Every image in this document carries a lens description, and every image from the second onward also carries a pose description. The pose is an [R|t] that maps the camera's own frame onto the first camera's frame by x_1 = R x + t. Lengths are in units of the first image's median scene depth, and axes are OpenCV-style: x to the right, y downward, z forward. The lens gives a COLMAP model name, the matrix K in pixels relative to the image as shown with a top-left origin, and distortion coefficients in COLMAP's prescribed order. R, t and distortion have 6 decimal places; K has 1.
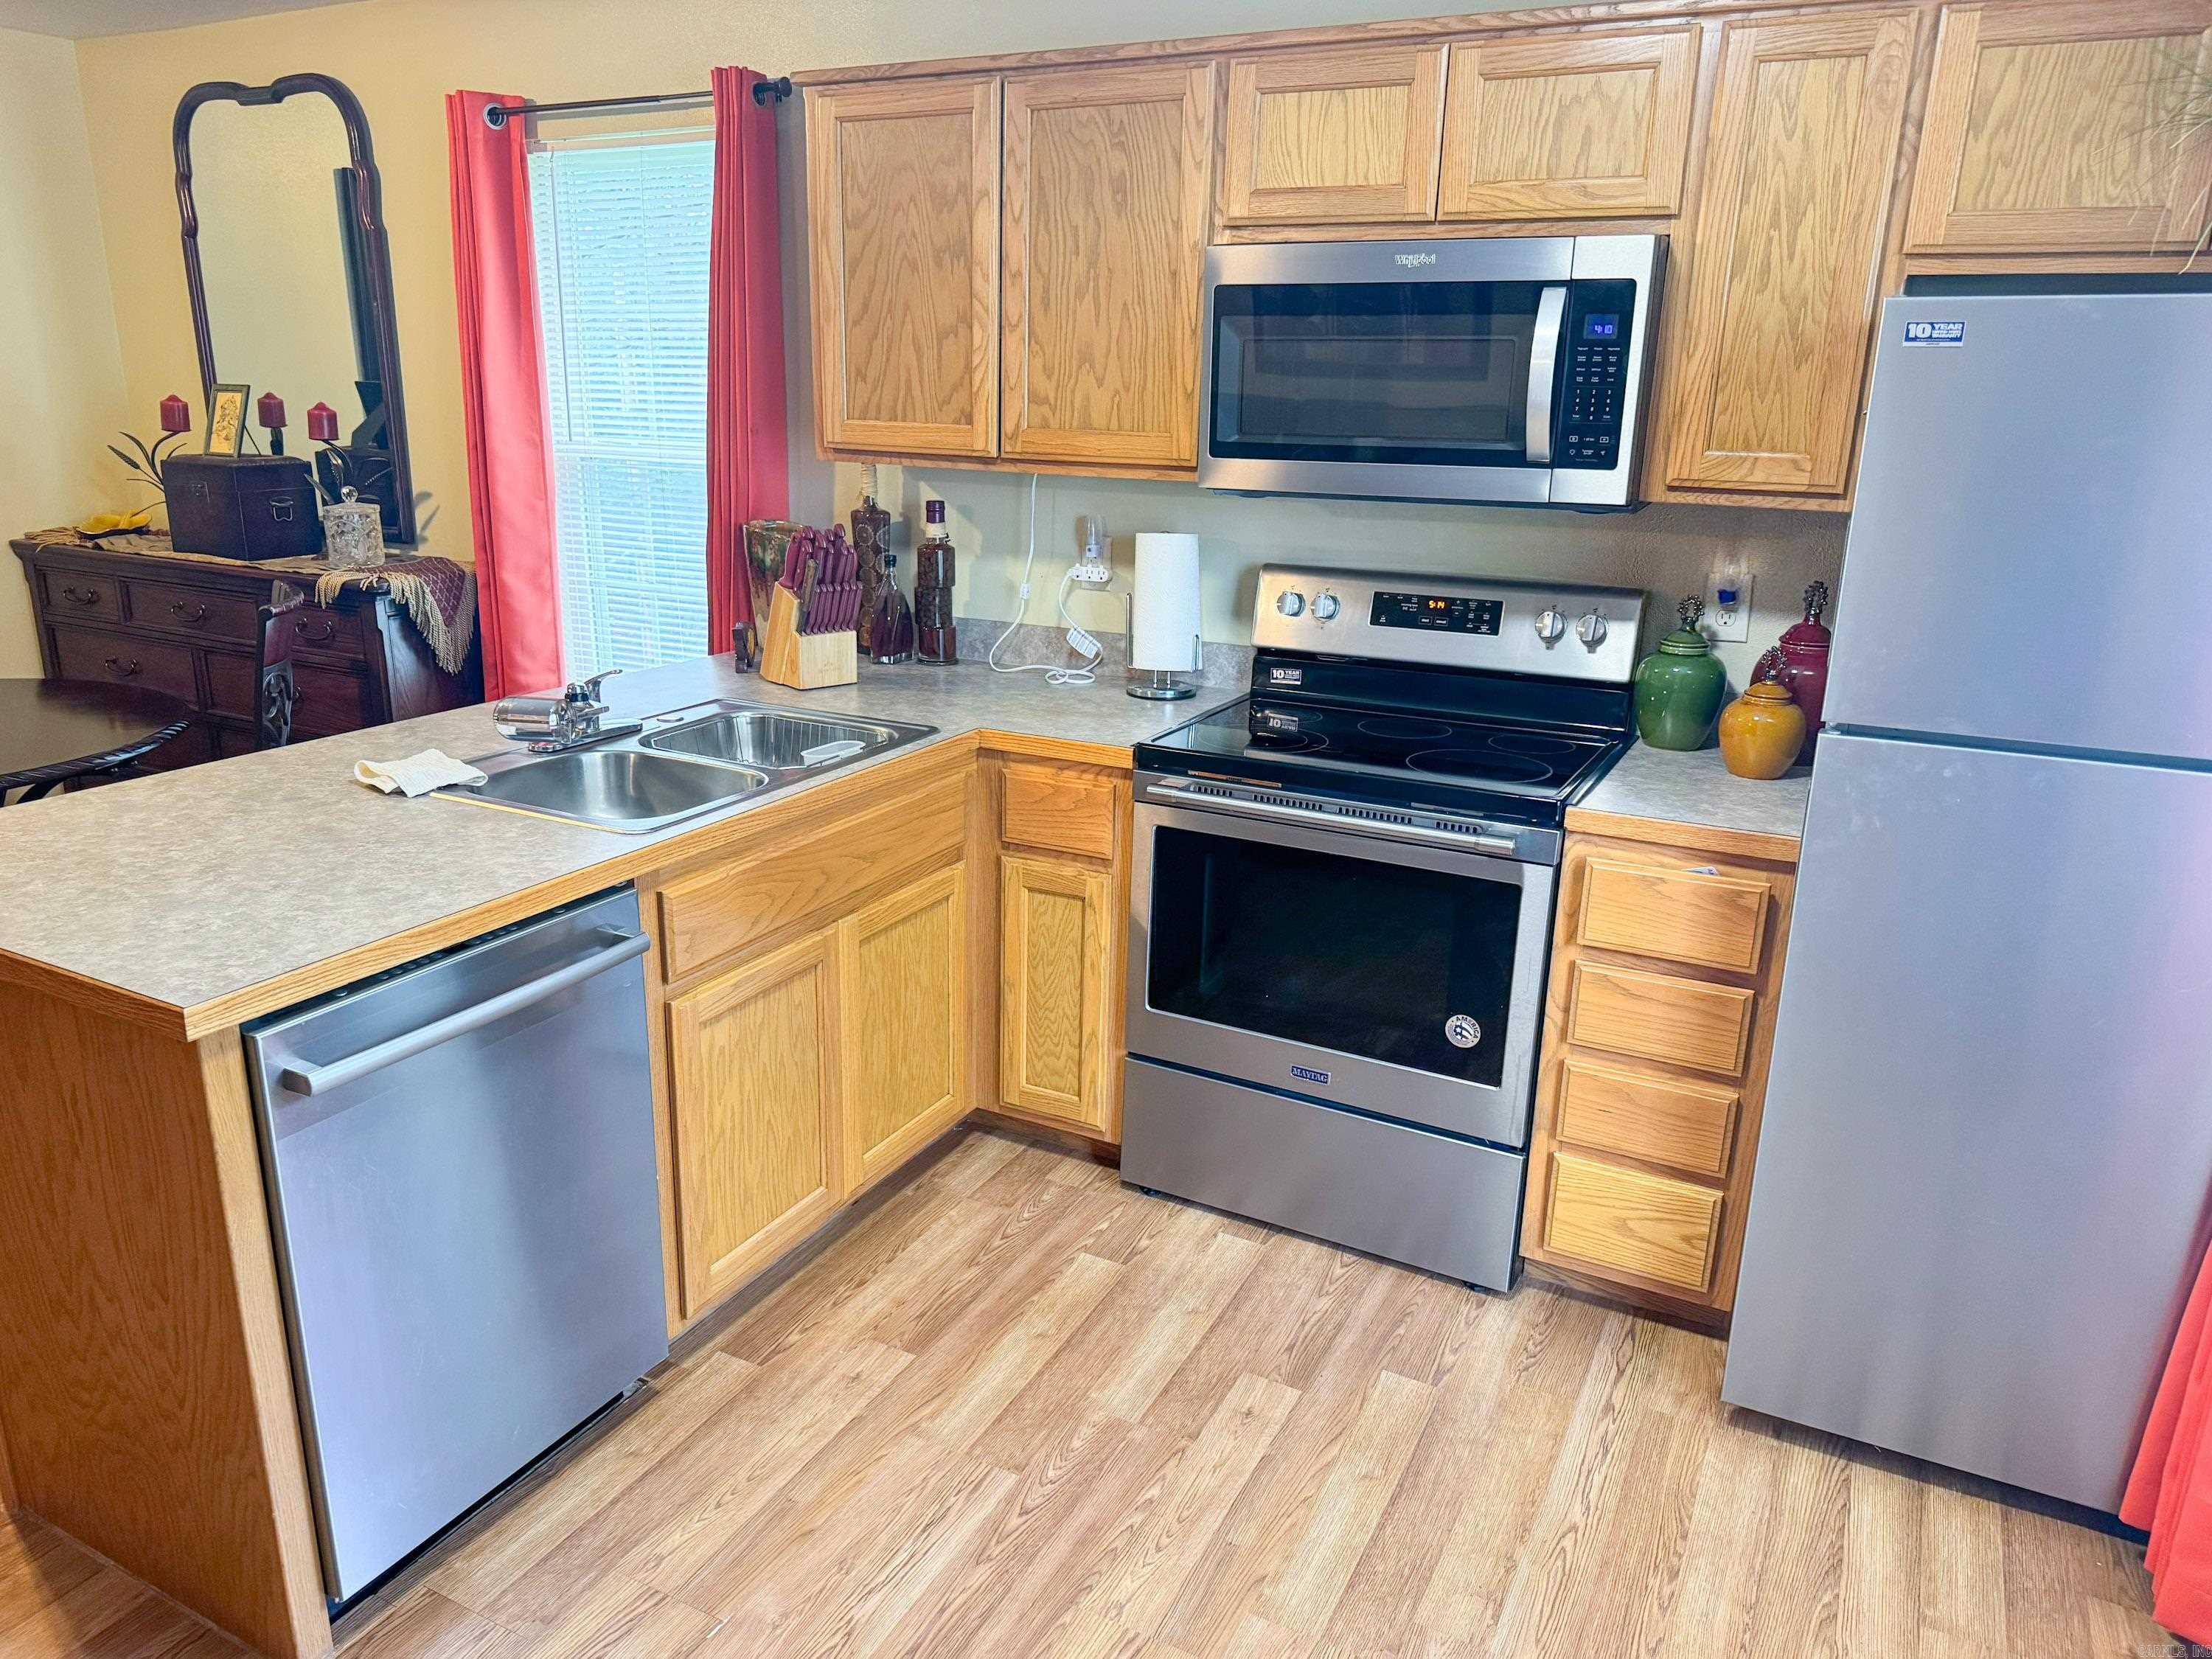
lens RADIAL K [[1549.5, 0, 1106.0], [0, 1549.5, 829.5], [0, 0, 1]] dist [0.129761, -0.209014]
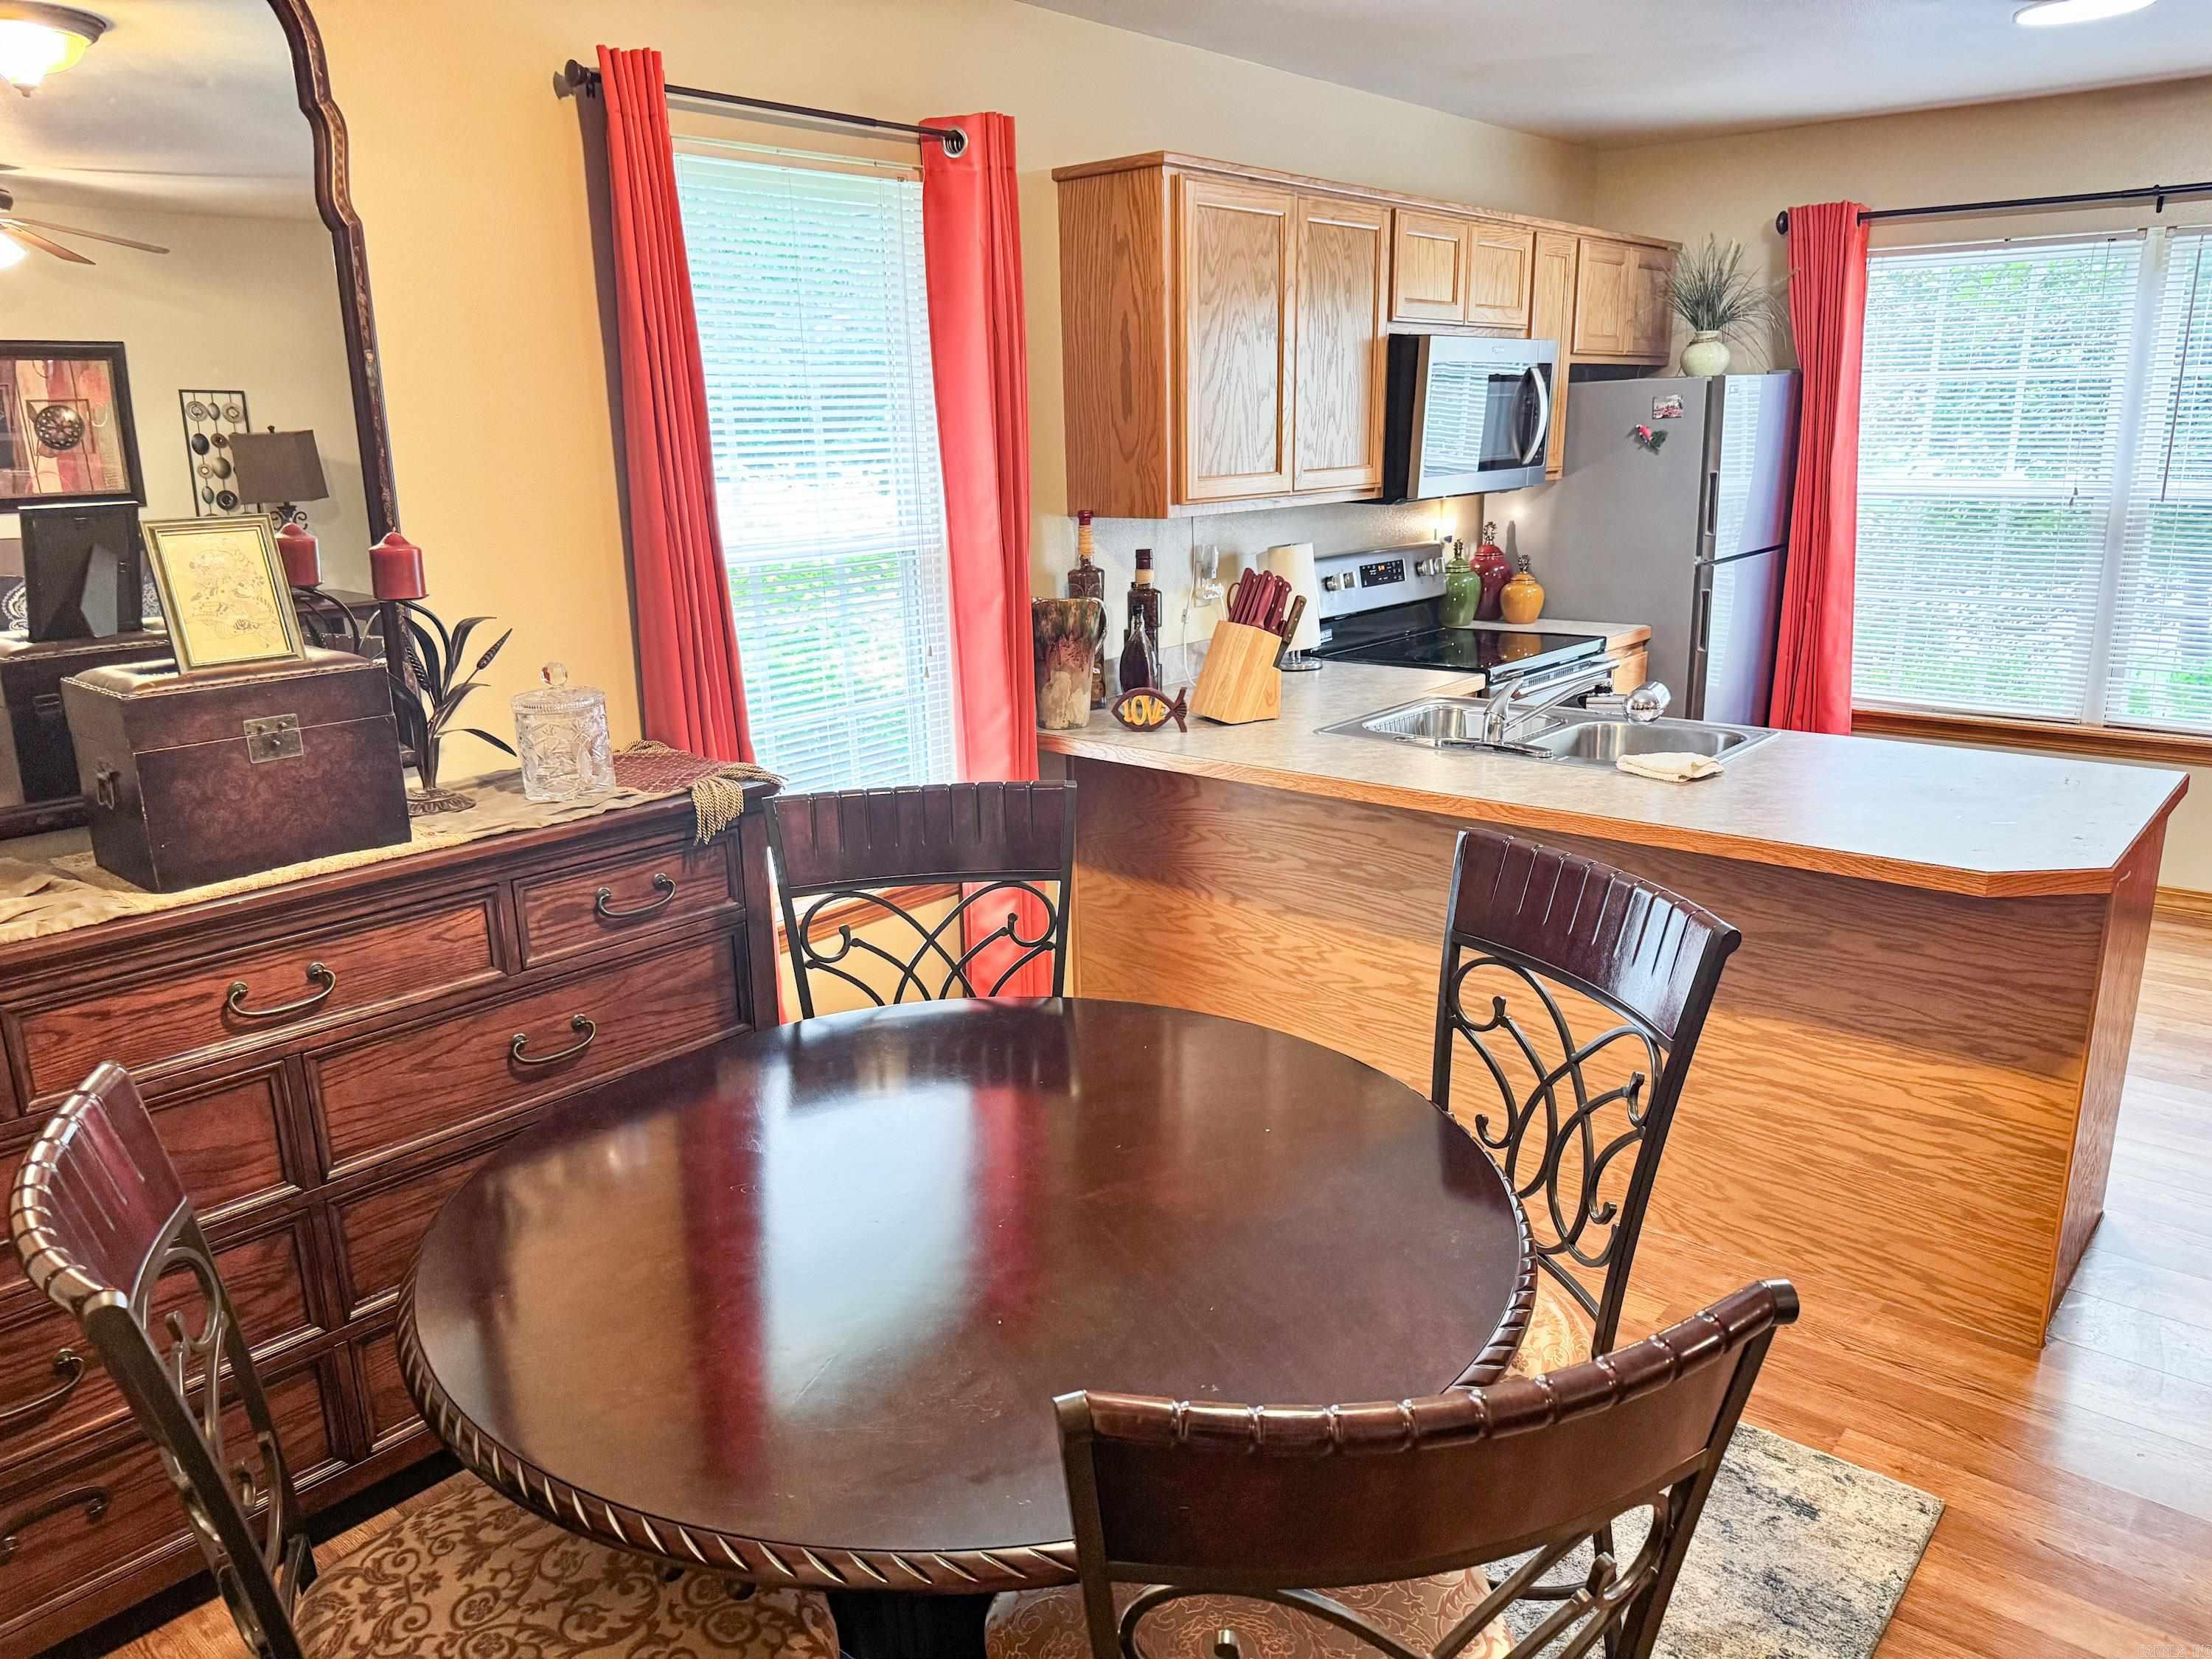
lens RADIAL K [[1549.5, 0, 1106.0], [0, 1549.5, 829.5], [0, 0, 1]] dist [0.129761, -0.209014]
pose [[0.210386, -0.266845, 0.940495, -1.340157], [0.301310, 0.932893, 0.197286, -0.284181], [-0.930027, 0.241875, 0.276671, 0.875567]]
